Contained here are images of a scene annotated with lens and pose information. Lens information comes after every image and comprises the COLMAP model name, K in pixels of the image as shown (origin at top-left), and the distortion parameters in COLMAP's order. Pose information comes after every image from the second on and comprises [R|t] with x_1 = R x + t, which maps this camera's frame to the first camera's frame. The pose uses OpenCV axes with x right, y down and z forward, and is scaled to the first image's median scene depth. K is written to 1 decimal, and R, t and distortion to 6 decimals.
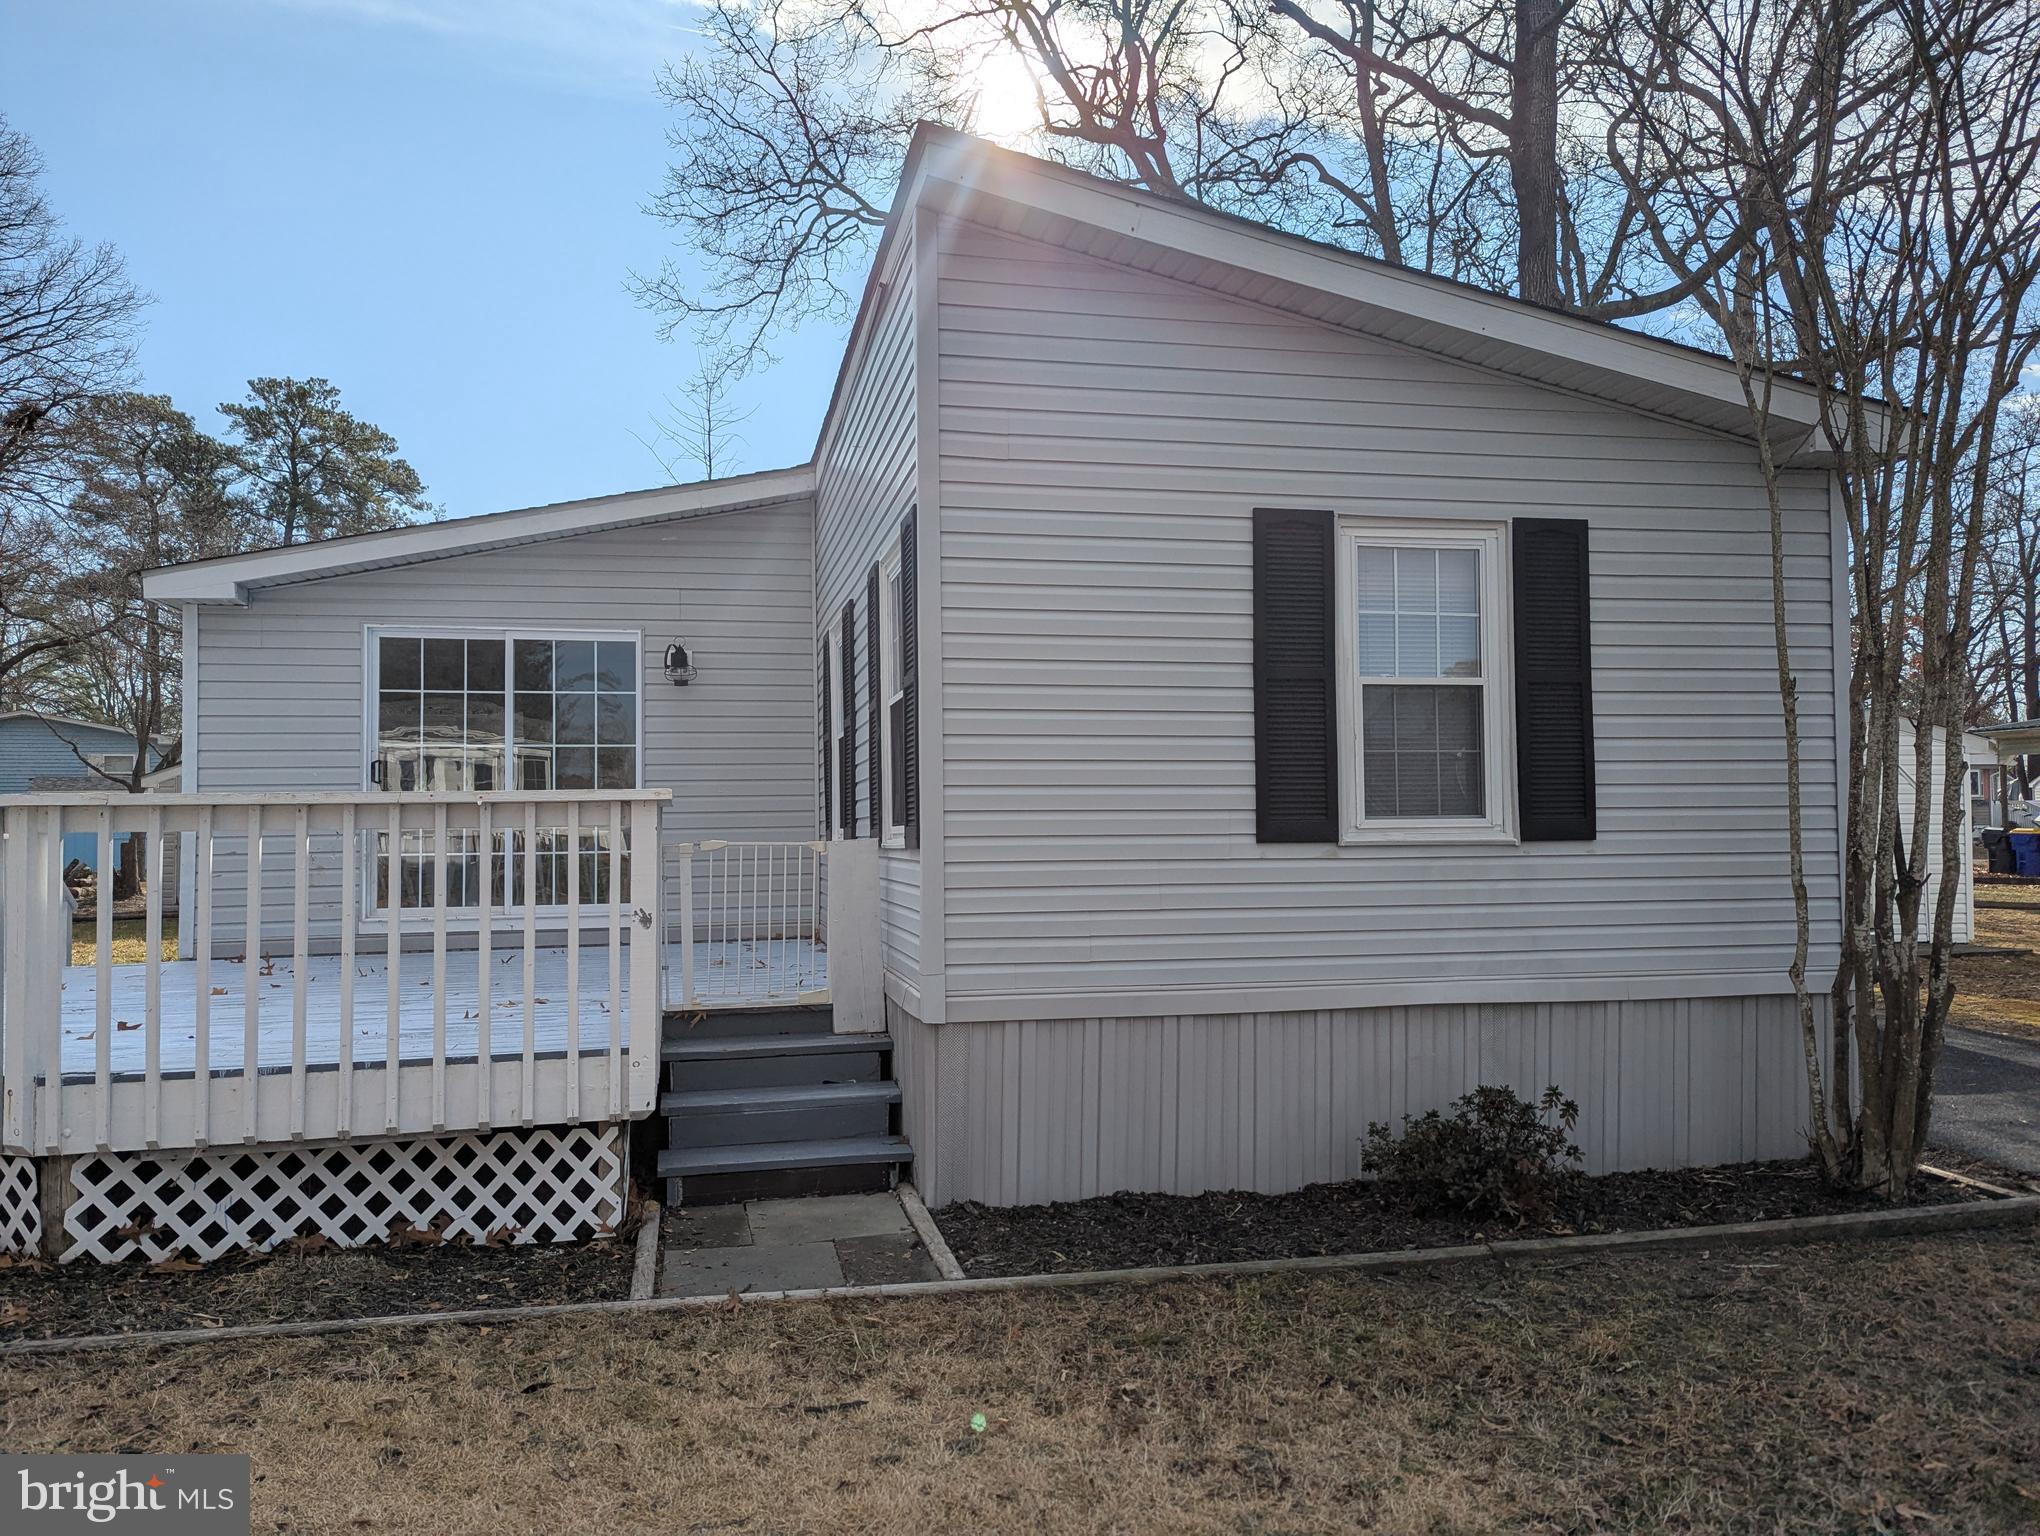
lens RADIAL K [[1421.6, 0, 1002.8], [0, 1421.6, 775.1], [0, 0, 1]] dist [0.066995, -0.052191]
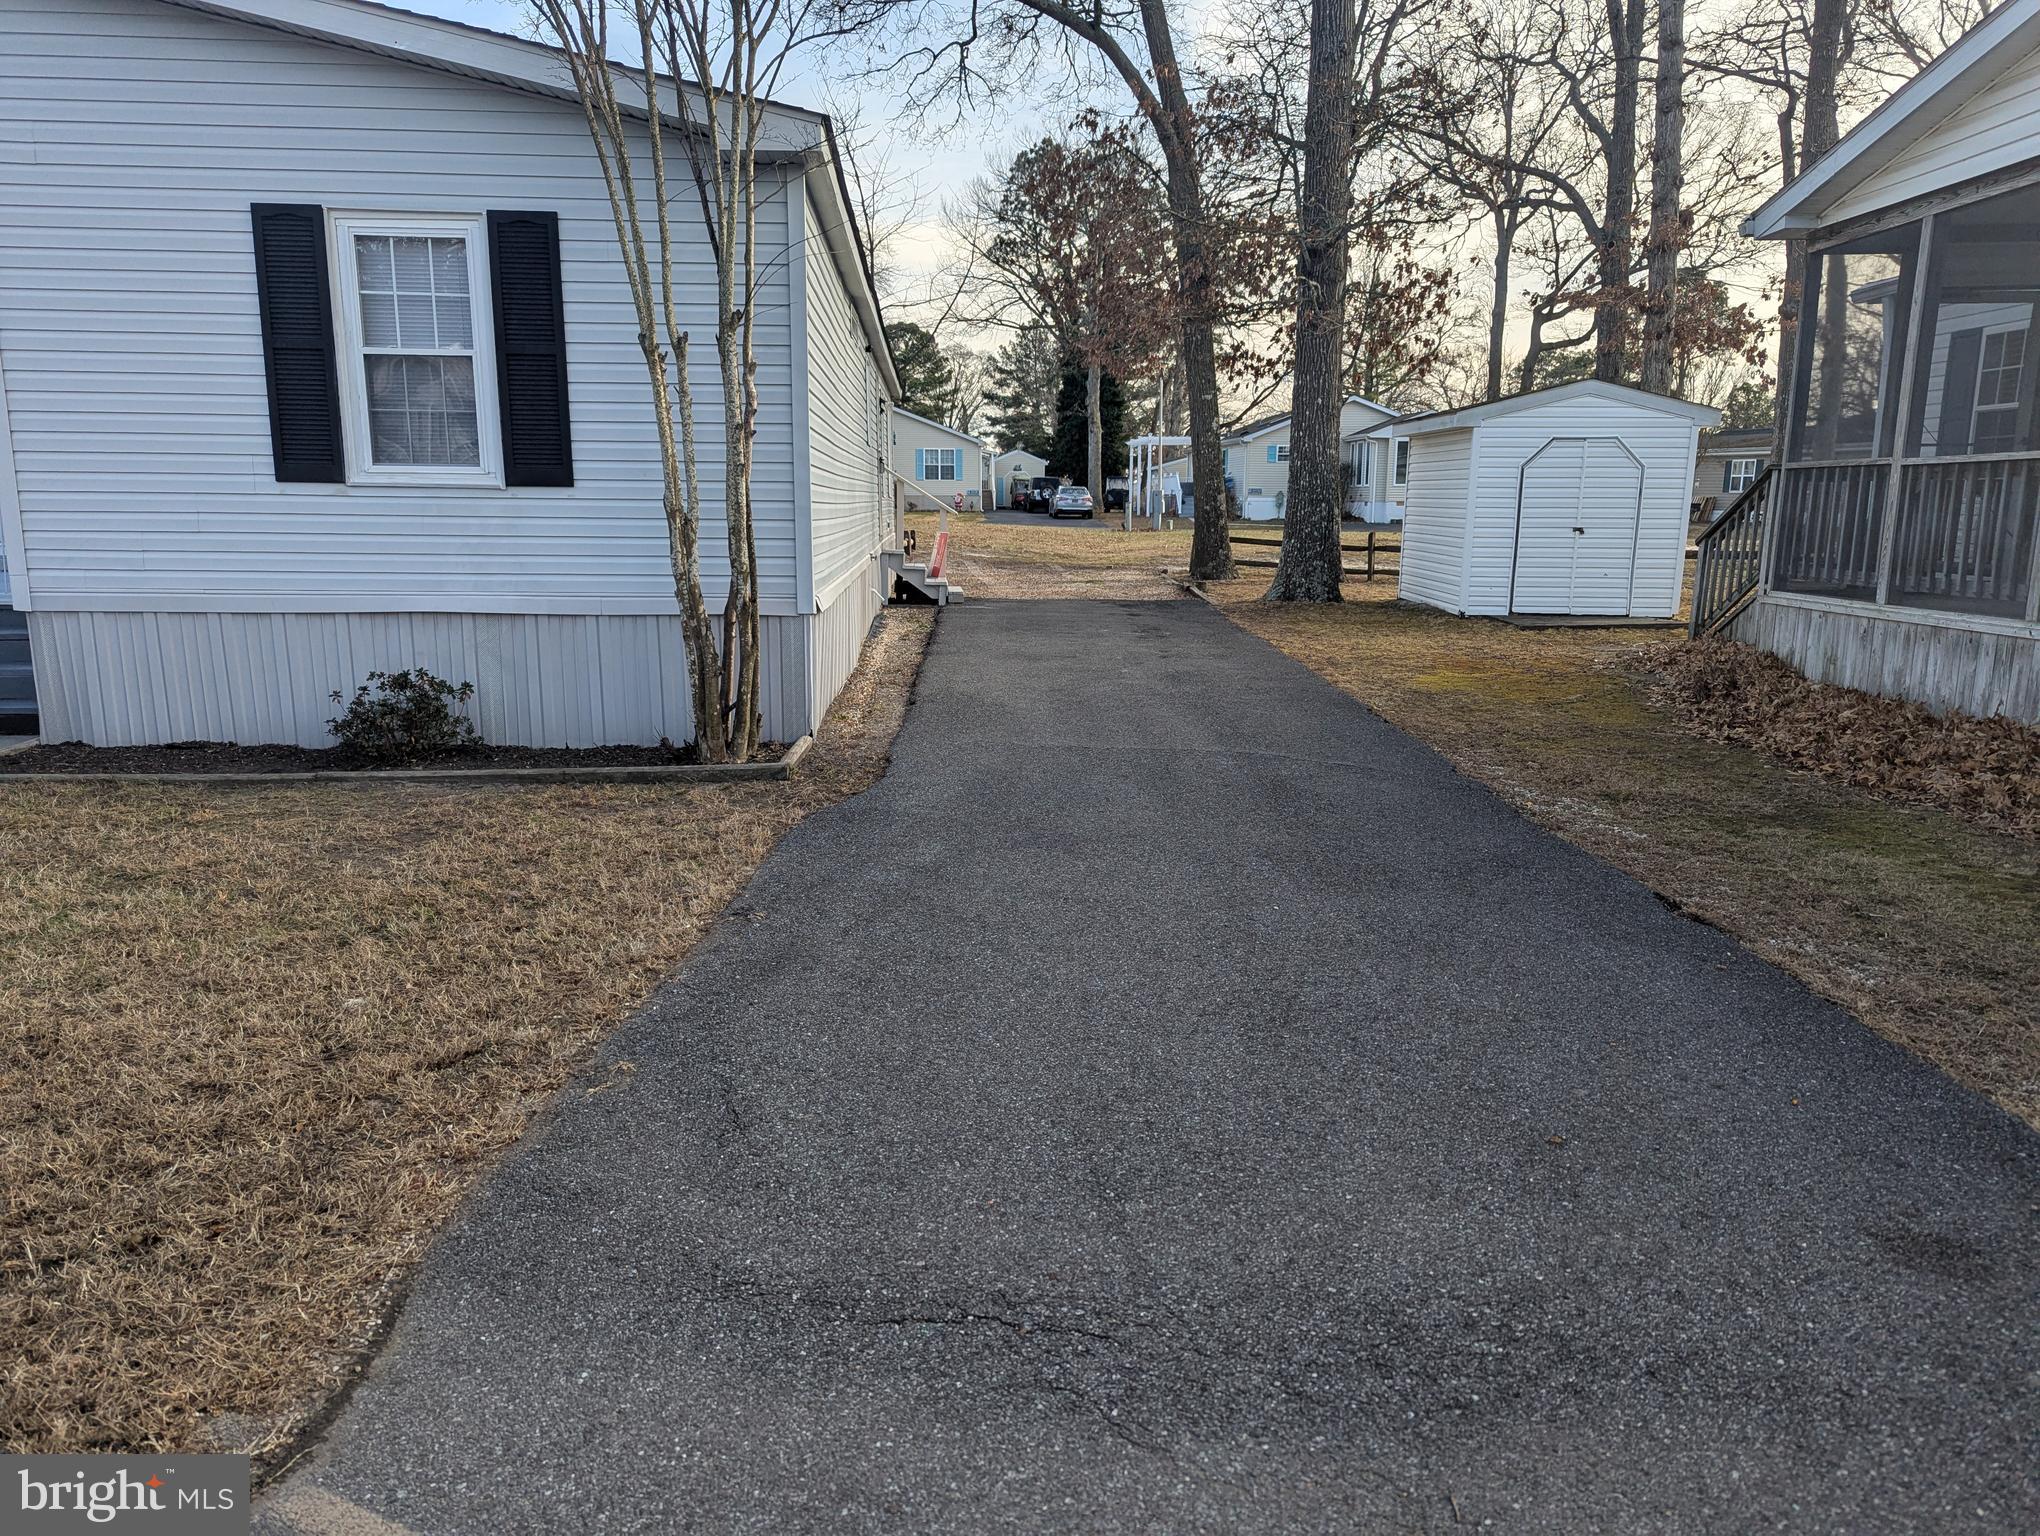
lens RADIAL K [[1421.6, 0, 1002.8], [0, 1421.6, 775.1], [0, 0, 1]] dist [0.066995, -0.052191]
pose [[0.987121, 0.046679, -0.153016, 1.006500], [-0.011246, 0.974366, 0.224689, 0.005967], [0.159582, -0.220074, 0.962341, -0.203483]]
